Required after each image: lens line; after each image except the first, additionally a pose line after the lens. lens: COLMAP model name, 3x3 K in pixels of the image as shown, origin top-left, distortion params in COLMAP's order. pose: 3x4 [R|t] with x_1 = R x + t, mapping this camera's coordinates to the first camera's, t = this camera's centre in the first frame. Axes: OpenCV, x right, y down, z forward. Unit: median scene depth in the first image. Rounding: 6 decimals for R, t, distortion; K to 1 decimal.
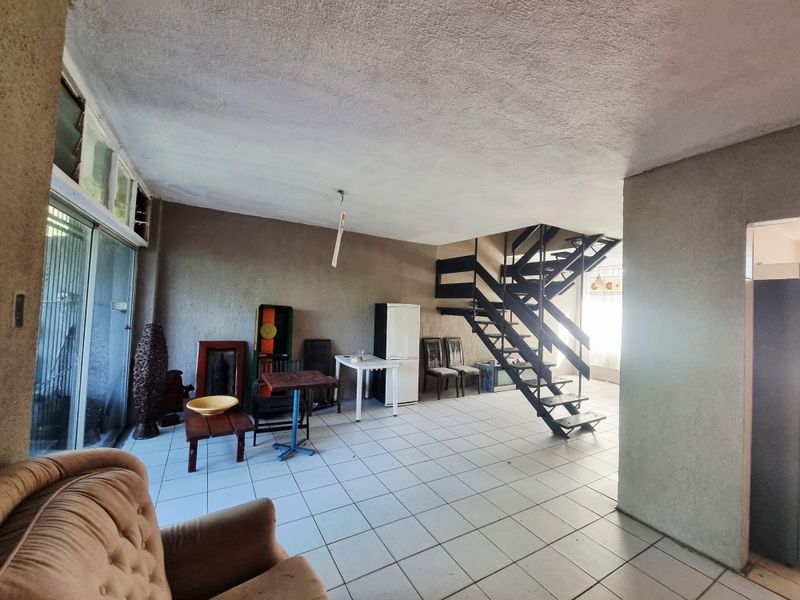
lens RADIAL K [[332.1, 0, 401.1], [0, 332.1, 296.2], [0, 0, 1]] dist [-0.002176, -0.000171]
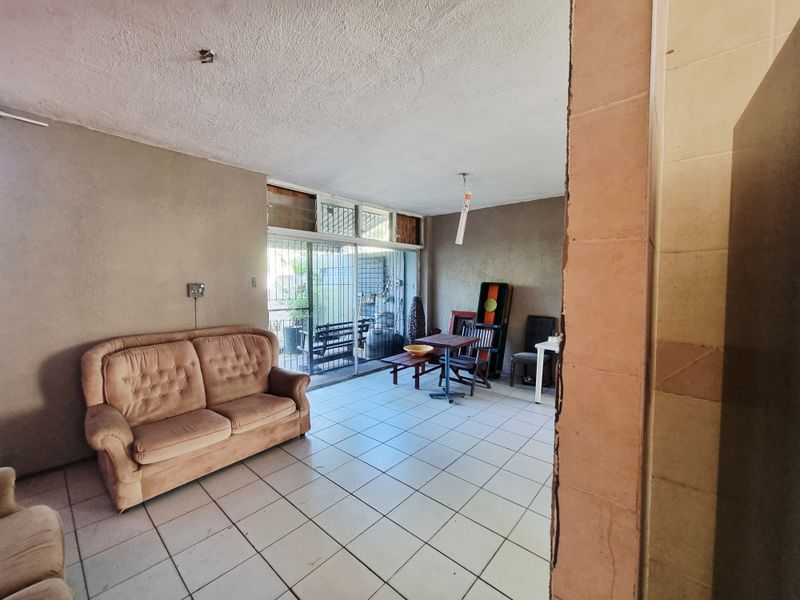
lens RADIAL K [[332.1, 0, 401.1], [0, 332.1, 296.2], [0, 0, 1]] dist [-0.002176, -0.000171]
pose [[0.315191, -0.005249, -0.949014, 0.655823], [0.041593, 0.999100, 0.008289, 0.056409], [0.948116, -0.042085, 0.315126, 0.369902]]
